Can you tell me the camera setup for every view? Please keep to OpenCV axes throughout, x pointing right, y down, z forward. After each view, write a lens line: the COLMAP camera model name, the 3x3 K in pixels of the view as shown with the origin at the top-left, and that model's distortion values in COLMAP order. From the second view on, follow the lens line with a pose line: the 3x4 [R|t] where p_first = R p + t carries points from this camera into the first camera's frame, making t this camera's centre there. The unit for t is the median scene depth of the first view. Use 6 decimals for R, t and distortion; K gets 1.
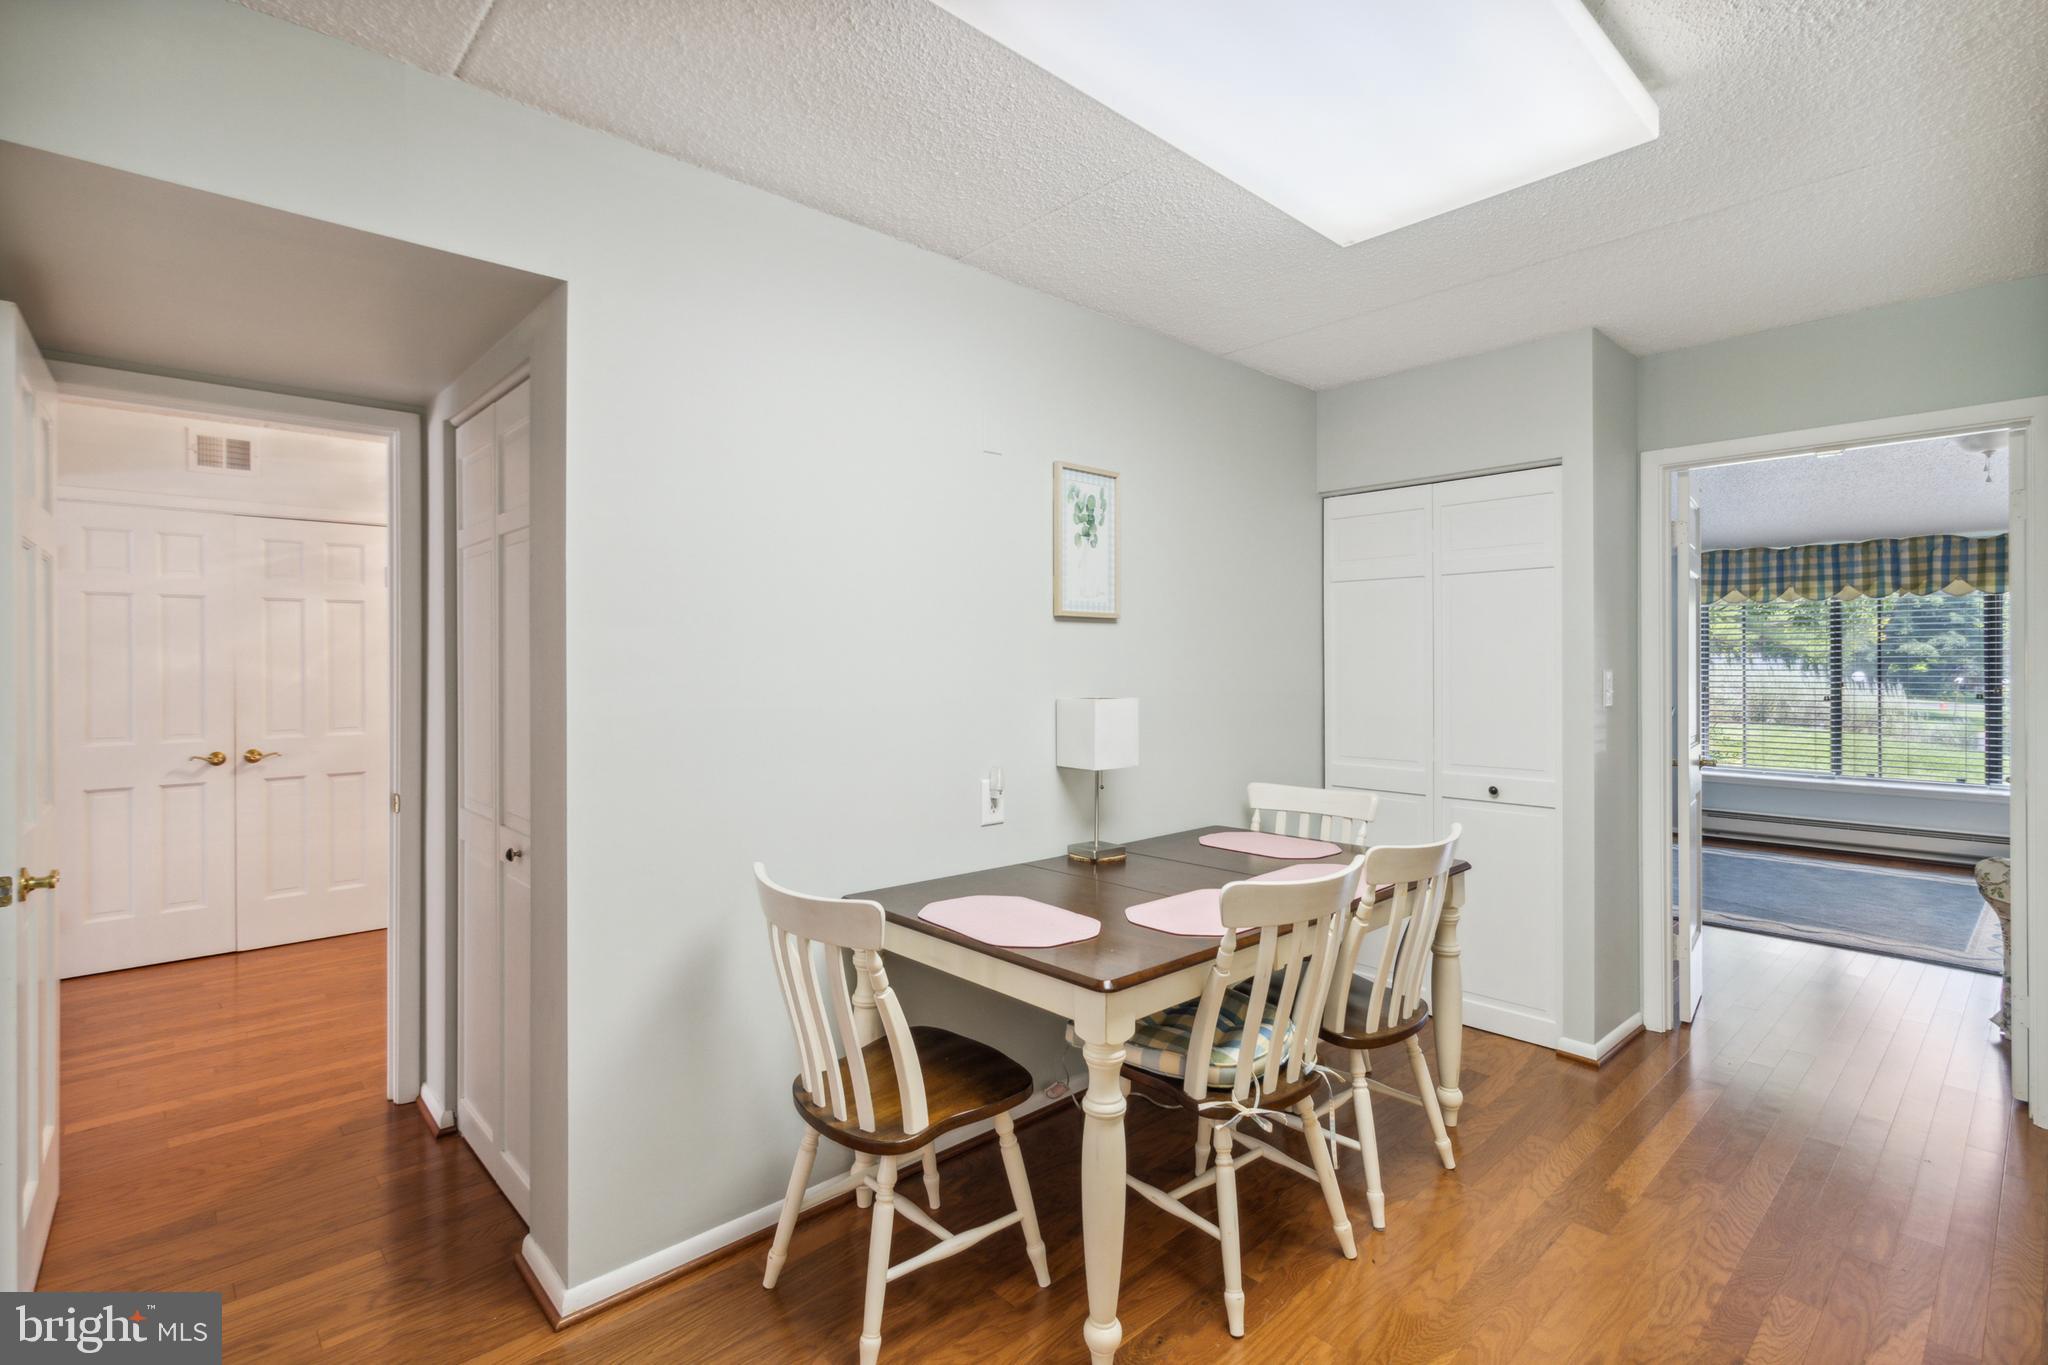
lens RADIAL K [[955.1, 0, 1026.6], [0, 955.1, 667.5], [0, 0, 1]] dist [0.004815, -0.000096]
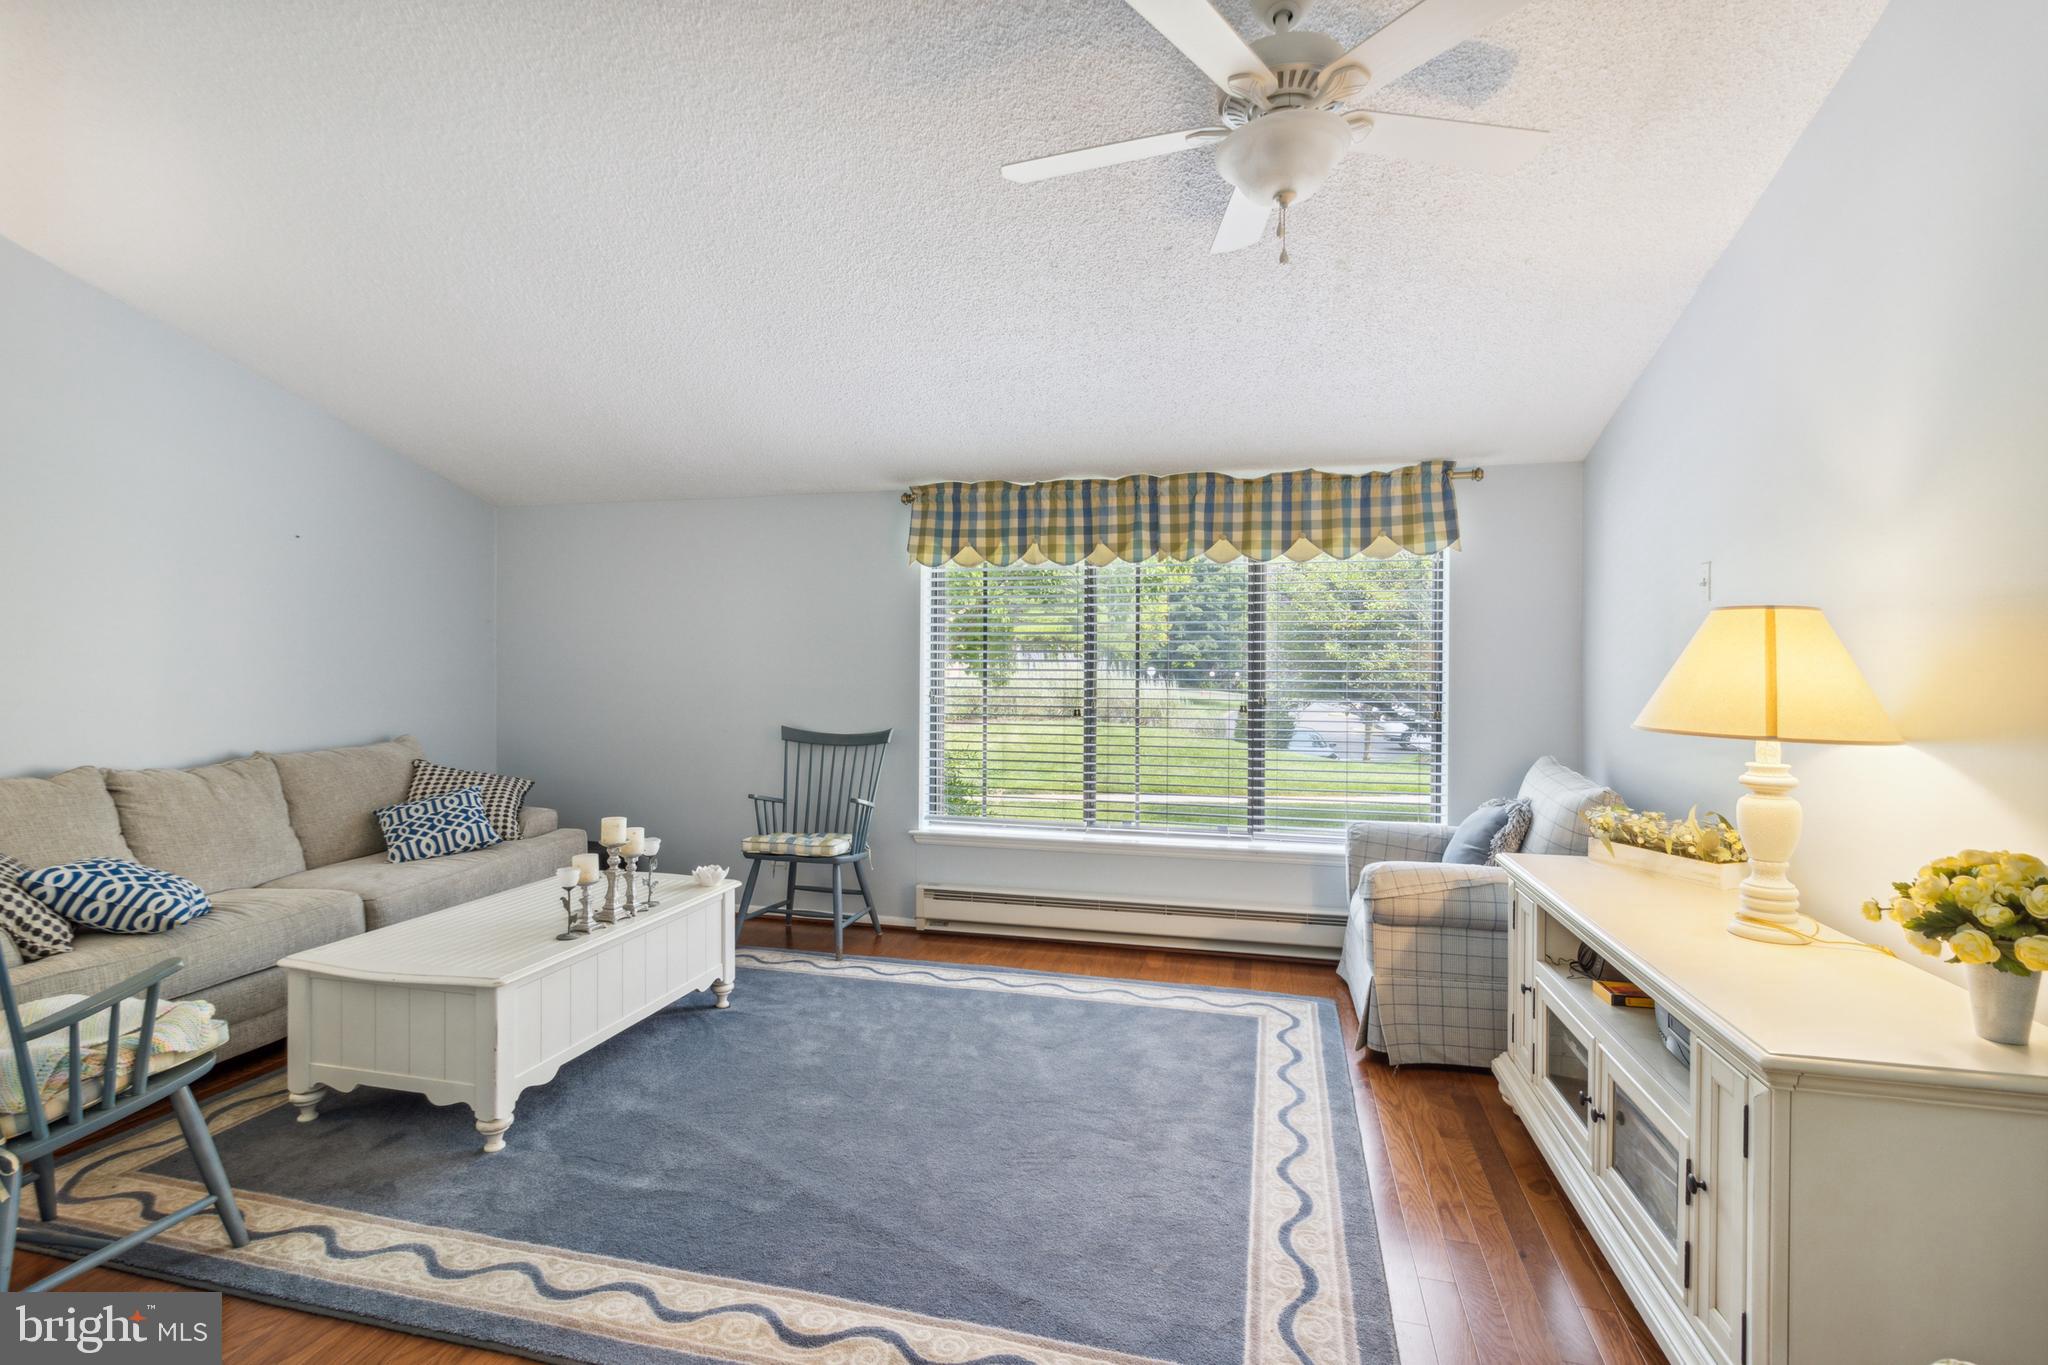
lens RADIAL K [[955.1, 0, 1025.3], [0, 955.1, 672.1], [0, 0, 1]] dist [0.004815, -0.000096]
pose [[0.837176, -0.002062, 0.546930, 0.446181], [-0.003799, 0.999947, 0.009586, -0.002795], [-0.546921, -0.010103, 0.837124, 0.468949]]
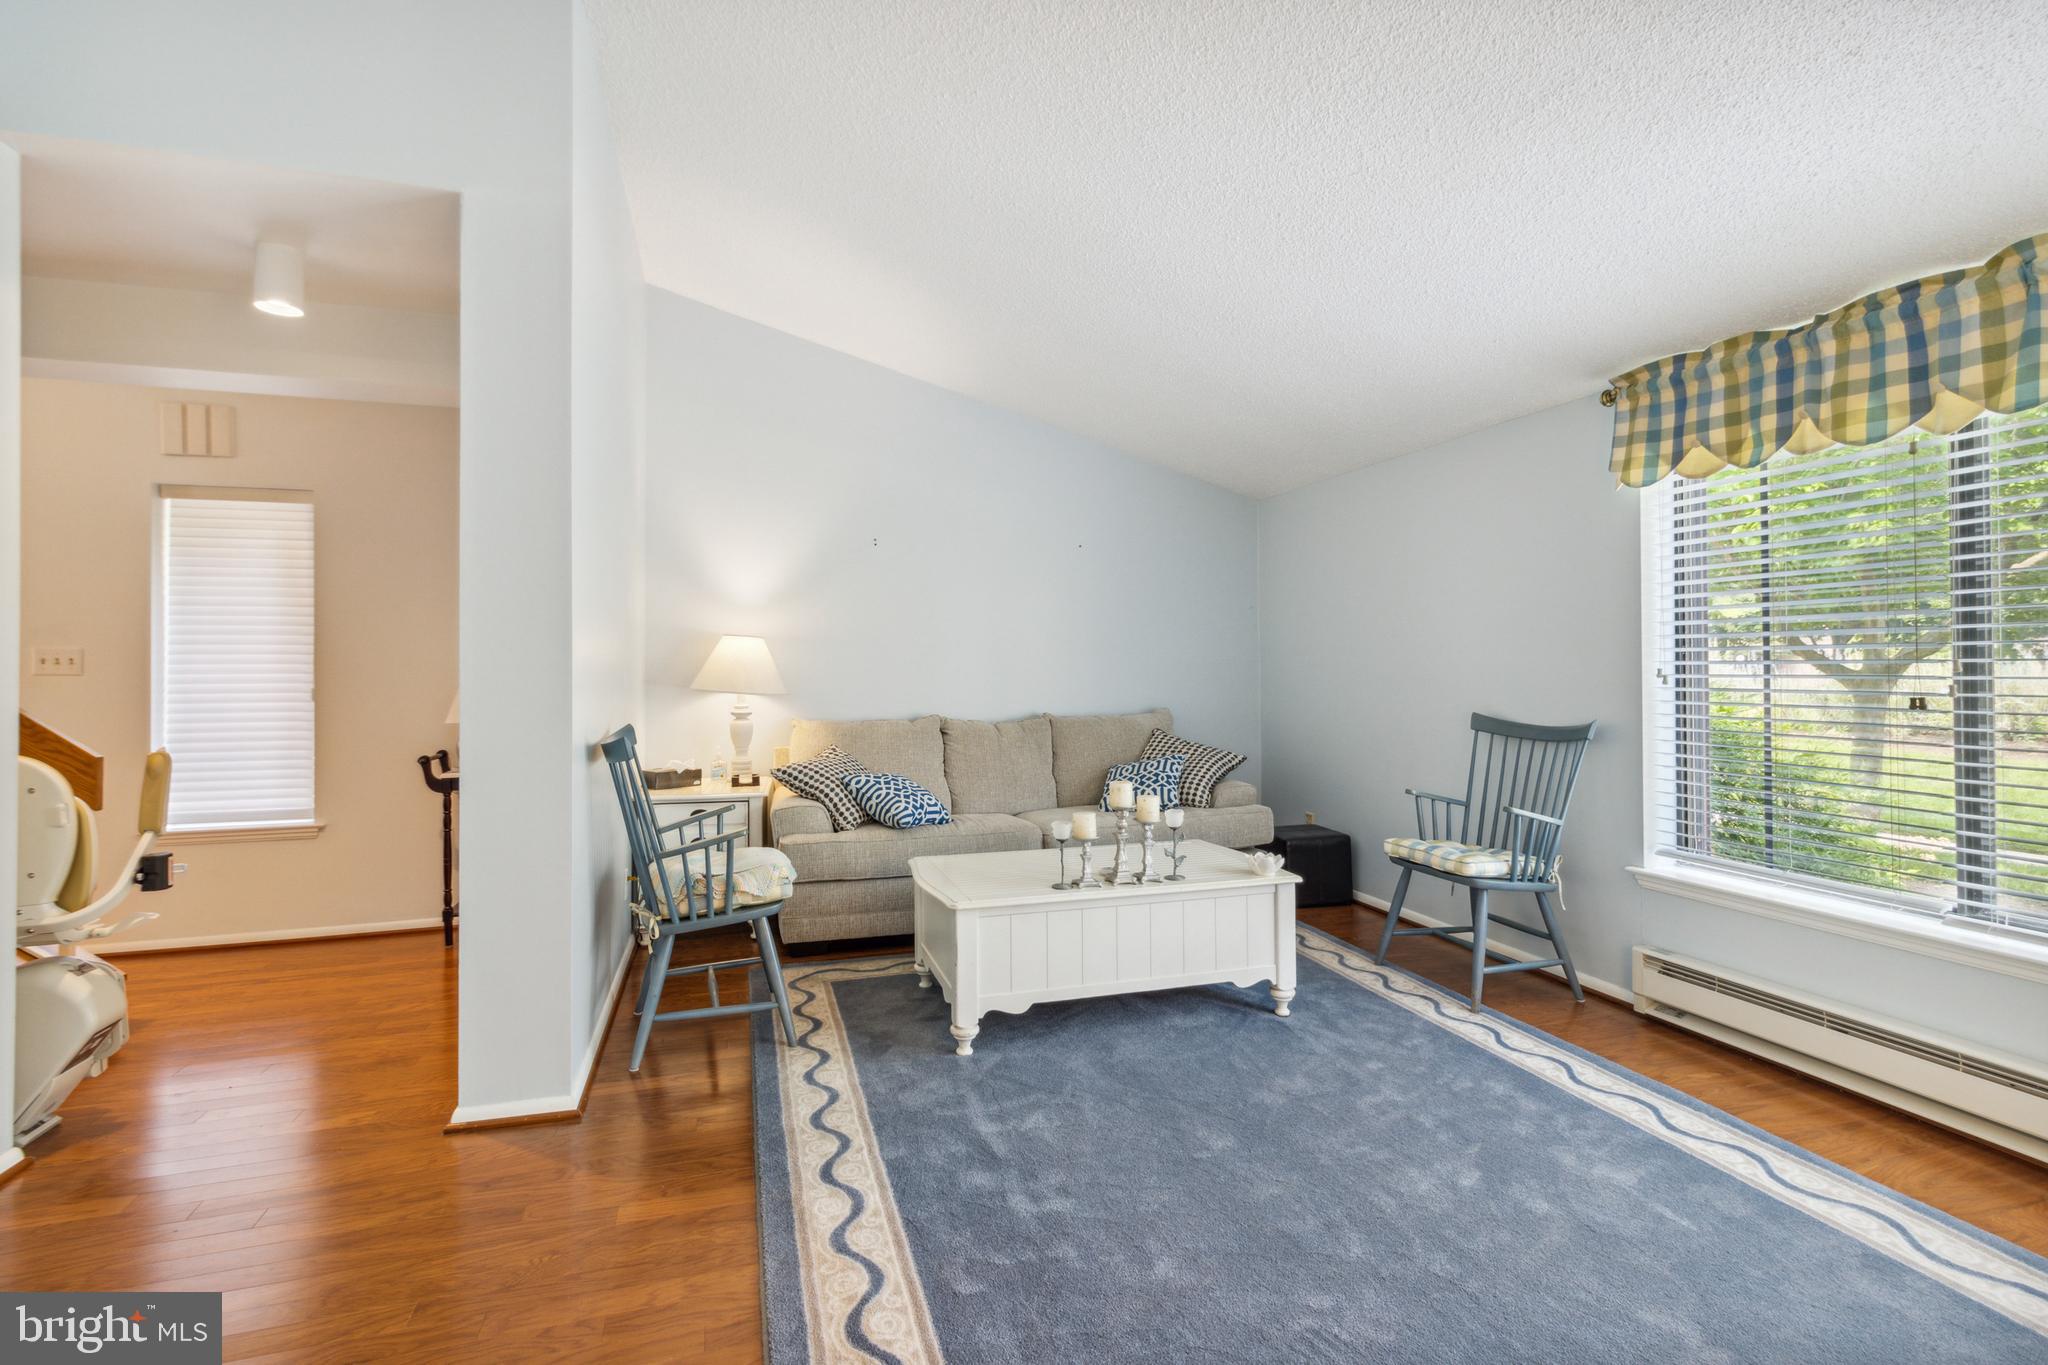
lens RADIAL K [[955.1, 0, 1030.8], [0, 955.1, 667.0], [0, 0, 1]] dist [0.004815, -0.000096]
pose [[0.906485, -0.002283, -0.422231, 0.687961], [0.002174, 0.999997, -0.000738, 0.016974], [0.422232, -0.000249, 0.906488, 0.522324]]
